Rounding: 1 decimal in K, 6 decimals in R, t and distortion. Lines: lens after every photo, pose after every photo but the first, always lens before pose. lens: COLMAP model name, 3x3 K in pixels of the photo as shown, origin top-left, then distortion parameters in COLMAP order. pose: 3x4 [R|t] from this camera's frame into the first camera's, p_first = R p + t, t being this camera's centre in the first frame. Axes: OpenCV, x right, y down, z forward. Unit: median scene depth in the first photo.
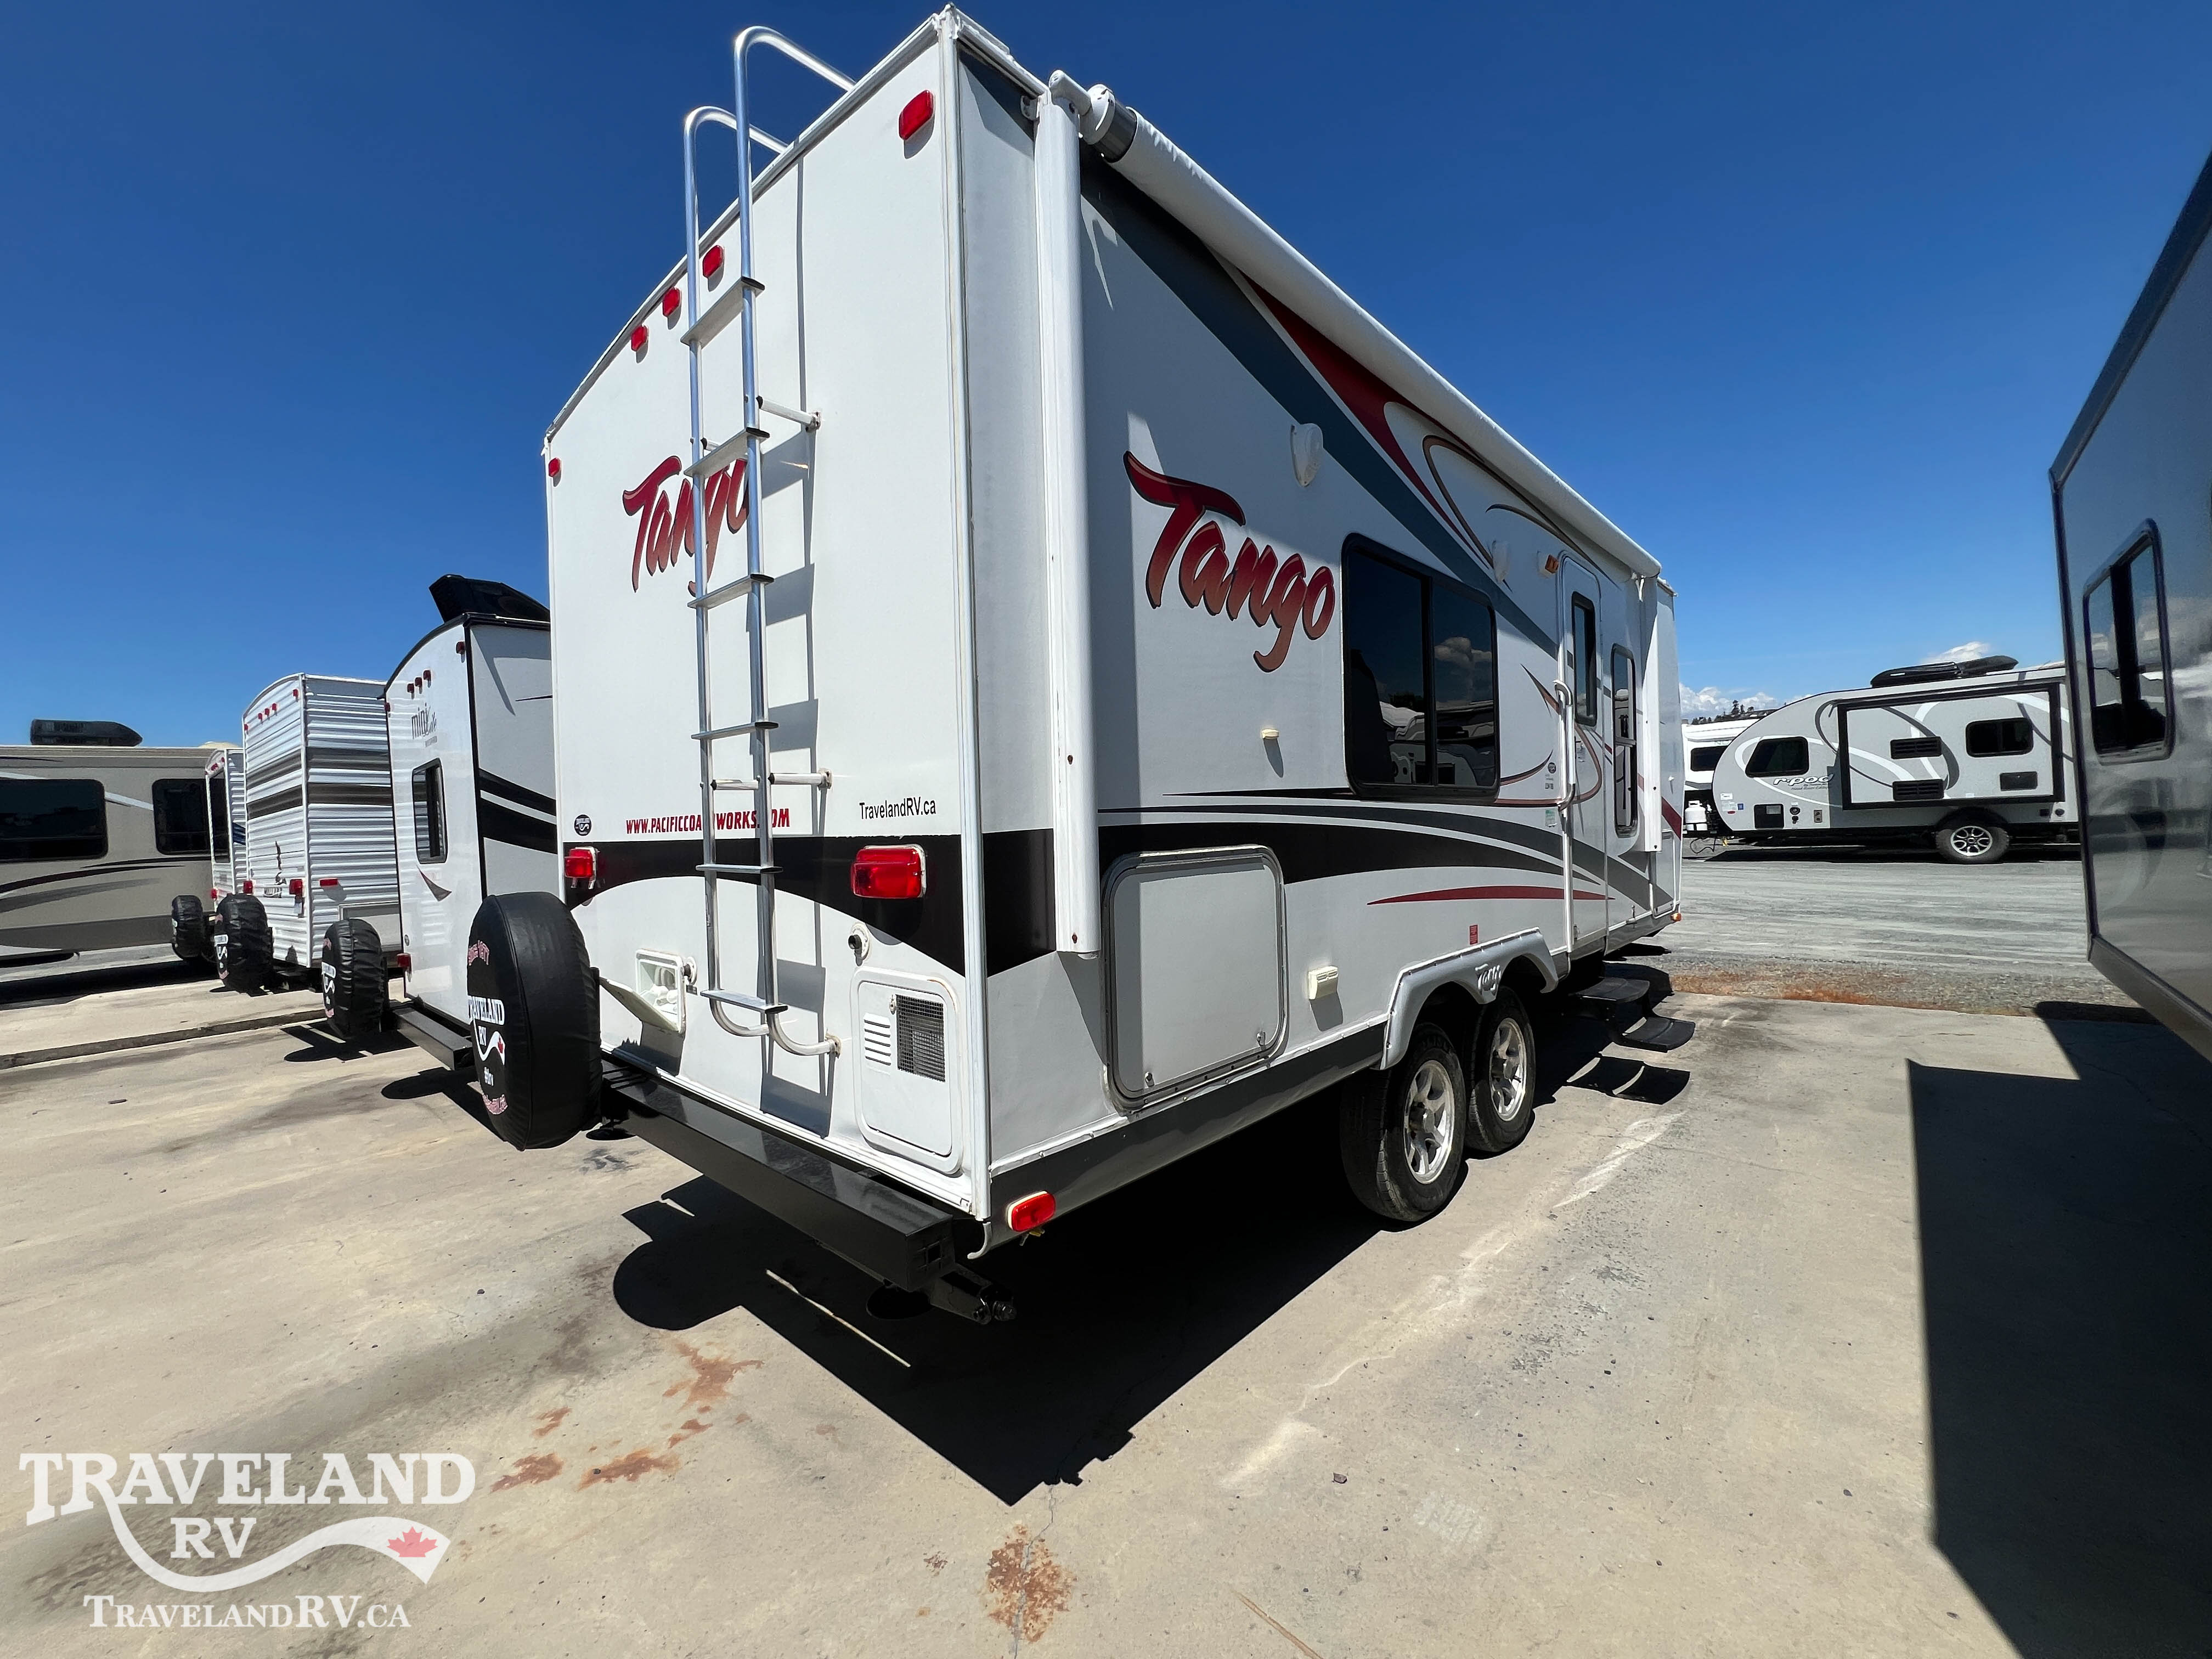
lens RADIAL K [[887.1, 0, 1105.8], [0, 887.1, 827.0], [0, 0, 1]] dist [-0.002737, 0.000499]
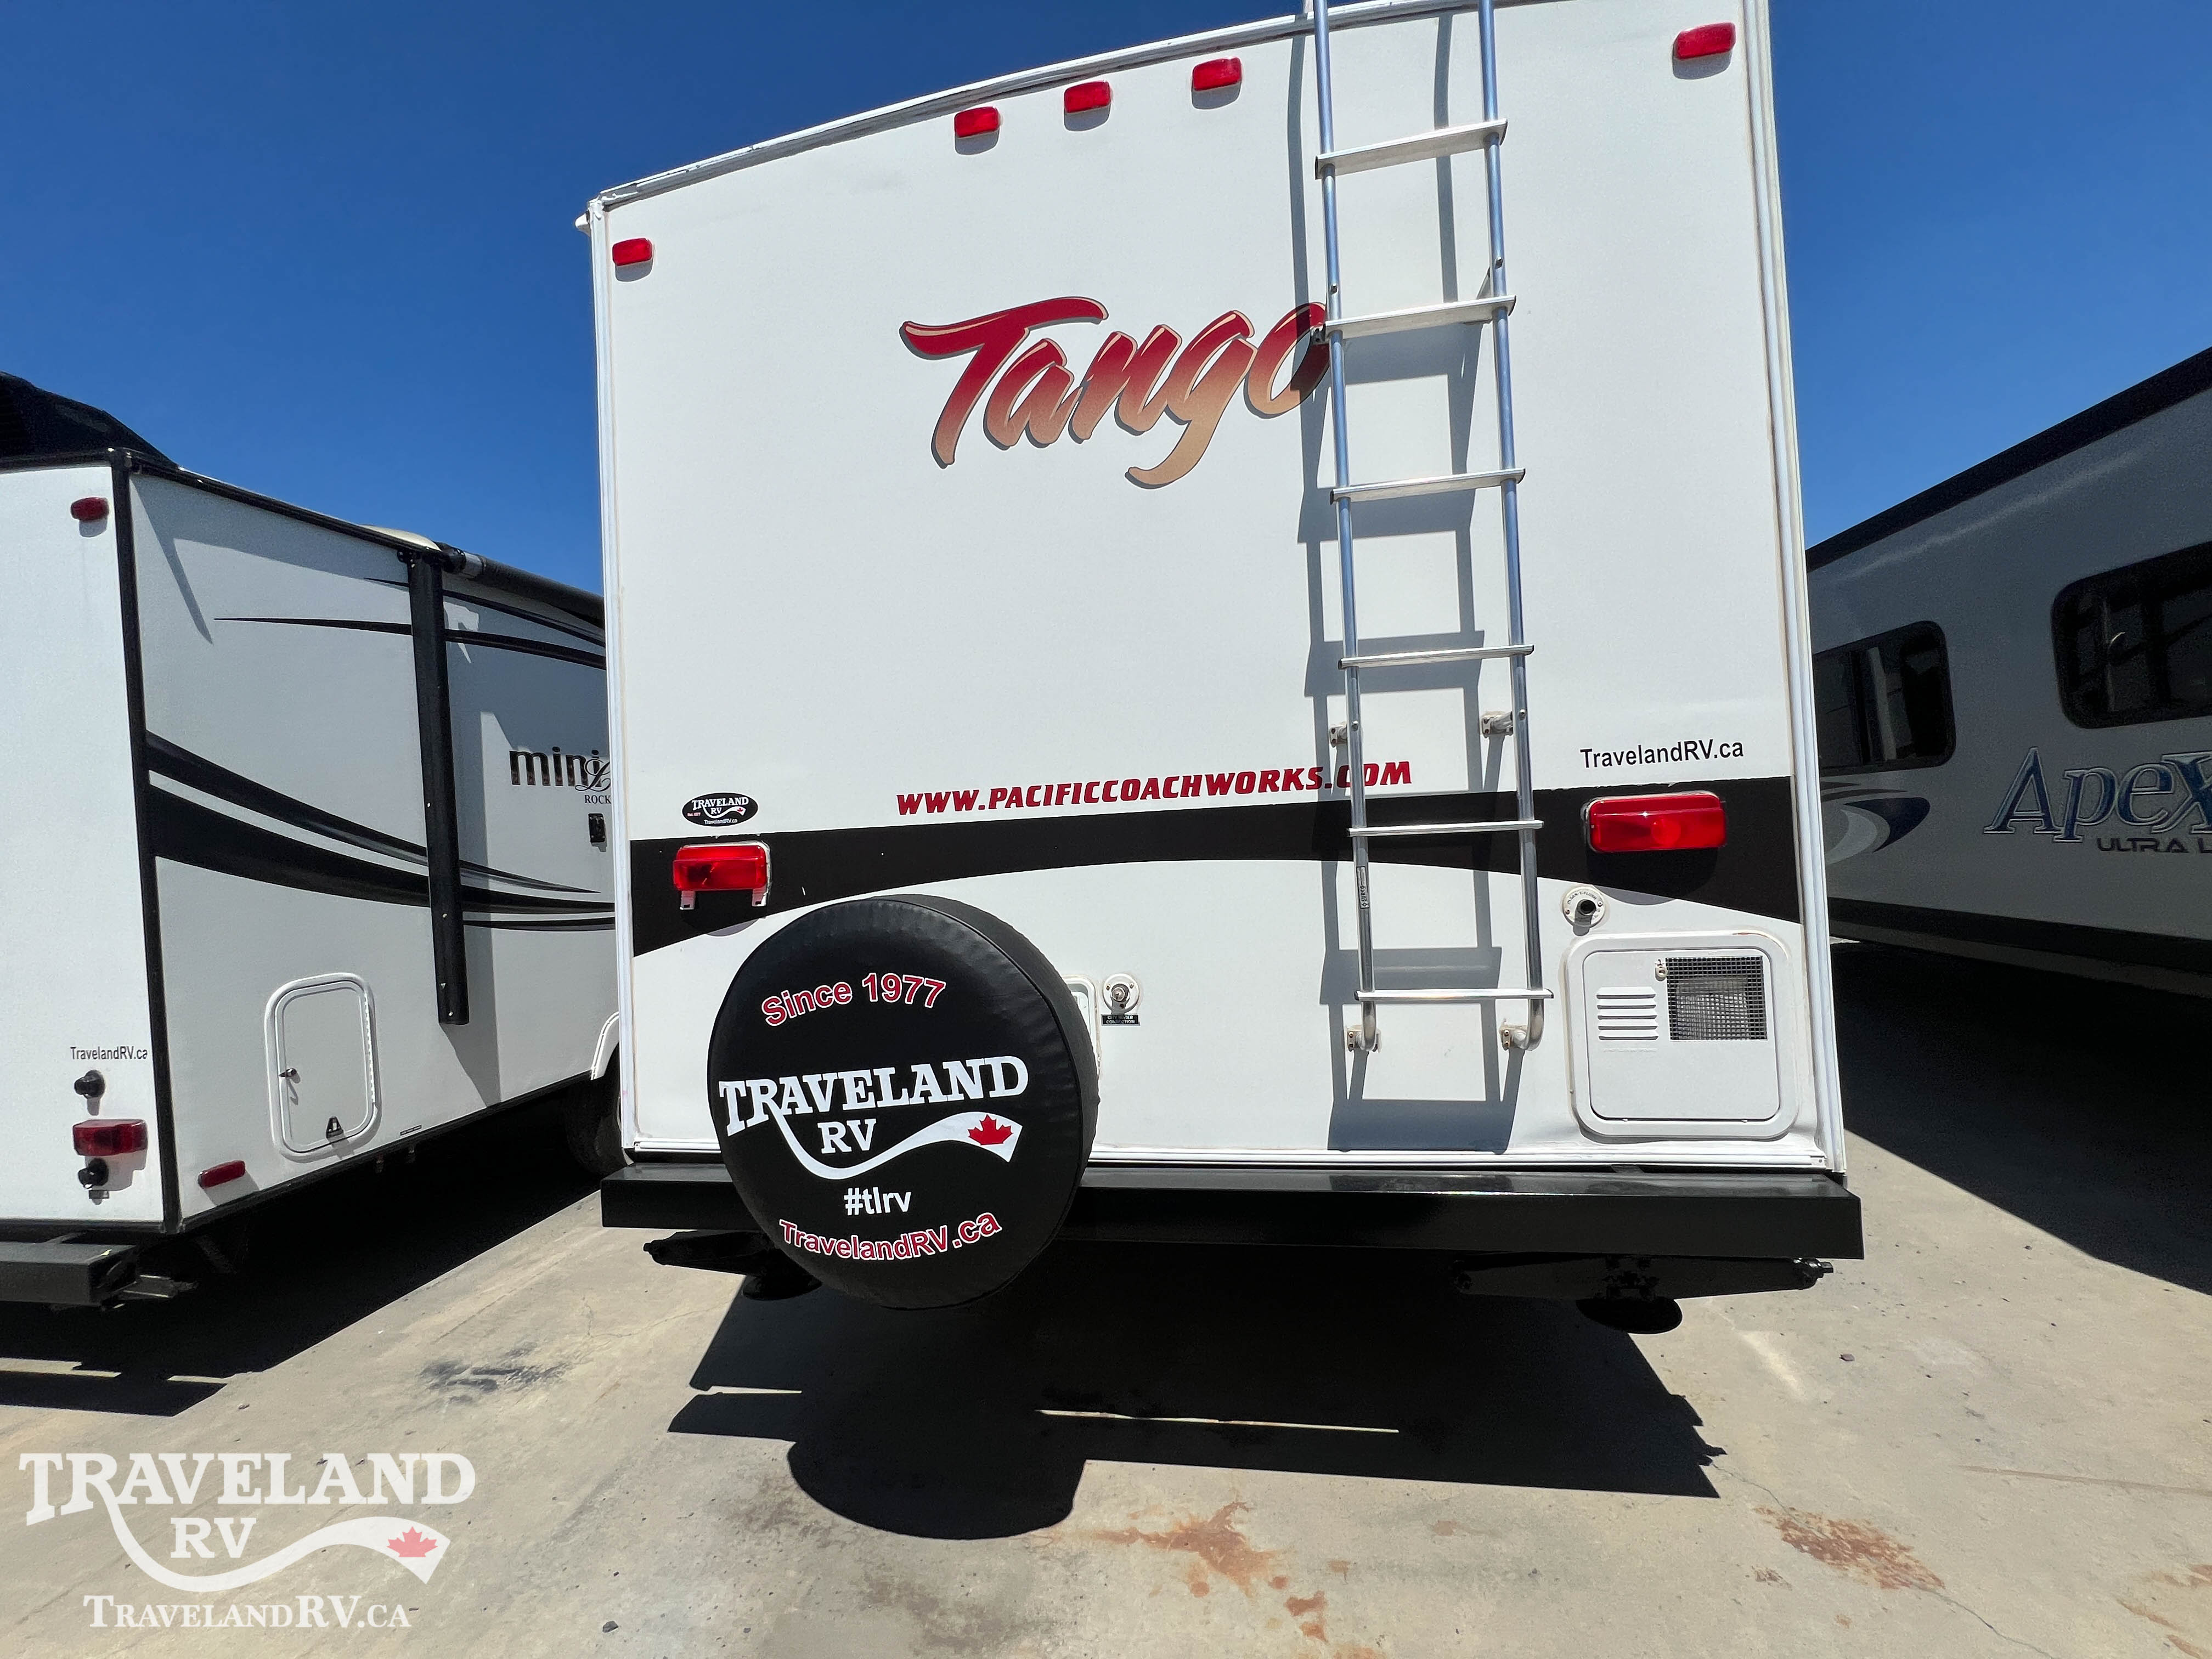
lens RADIAL K [[887.1, 0, 1103.7], [0, 887.1, 823.9], [0, 0, 1]] dist [-0.002737, 0.000499]
pose [[0.845272, 0.000432, 0.534336, -0.996509], [0.026974, 0.998690, -0.043478, 0.062423], [-0.533655, 0.051164, 0.844153, 0.441925]]
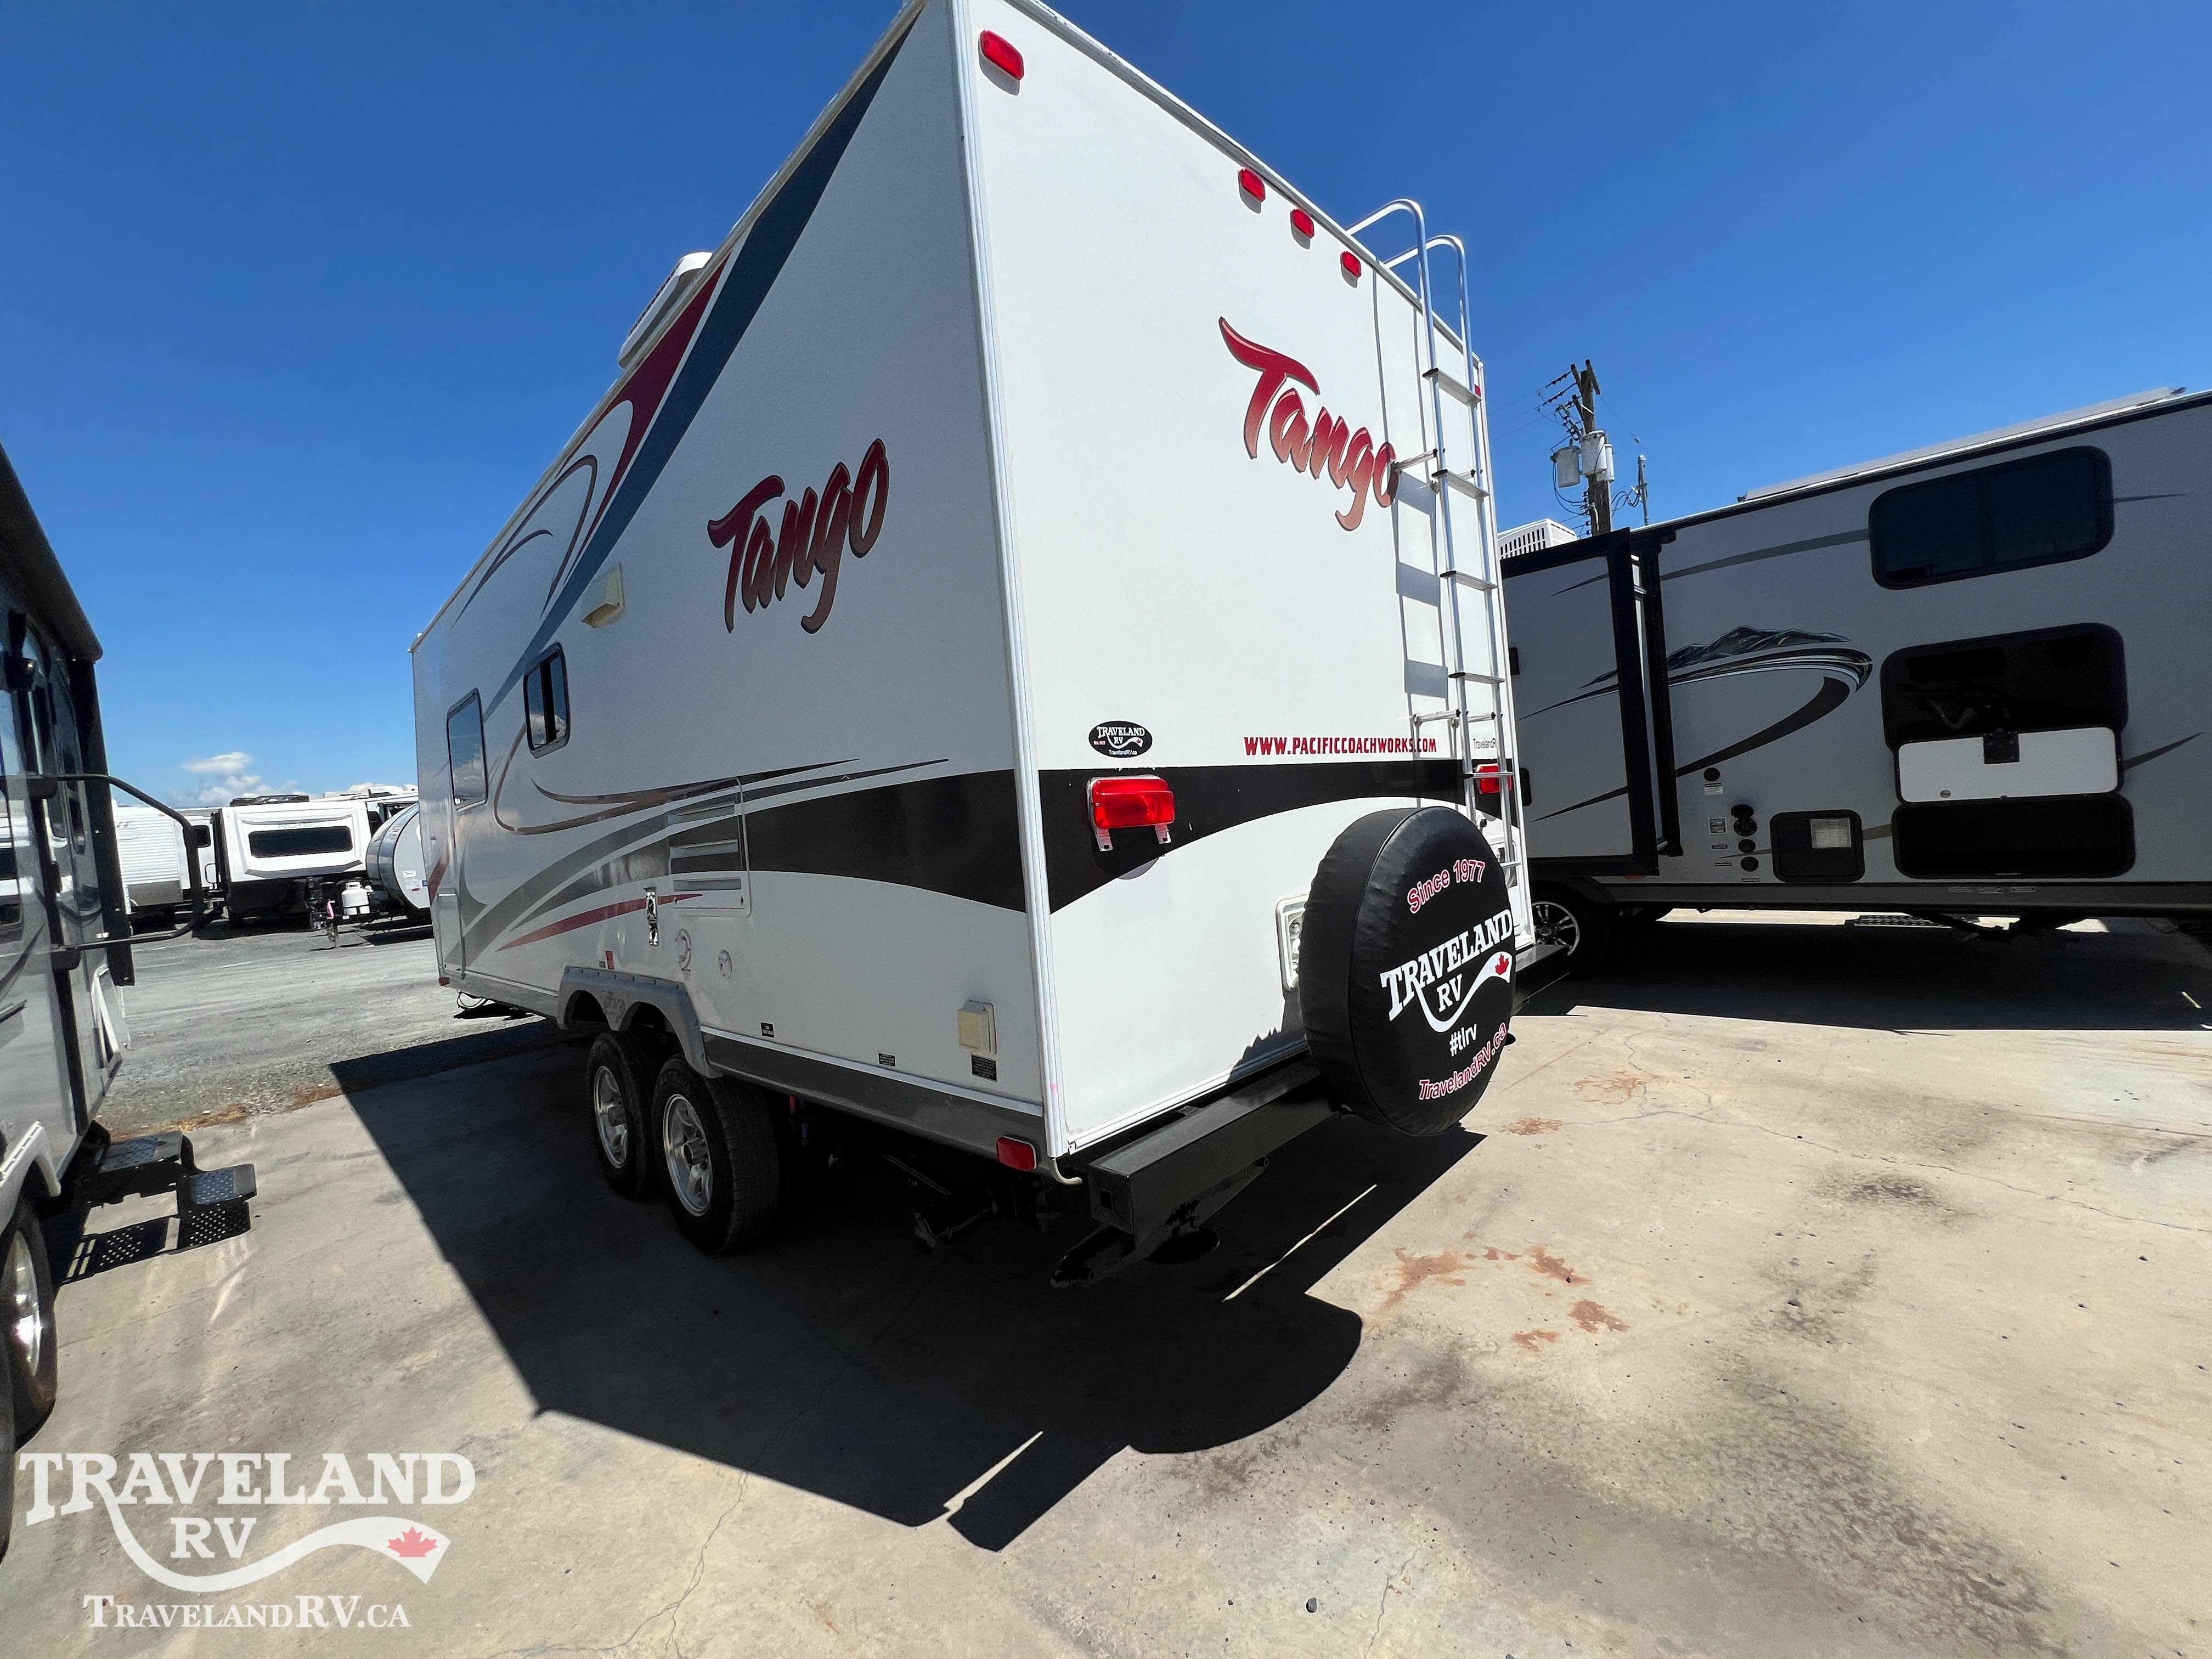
lens RADIAL K [[887.1, 0, 1104.4], [0, 887.1, 824.6], [0, 0, 1]] dist [-0.002737, 0.000499]
pose [[0.024957, 0.028759, 0.999275, -1.666651], [0.095780, 0.994919, -0.031026, 0.100365], [-0.995090, 0.096485, 0.022076, 1.431783]]
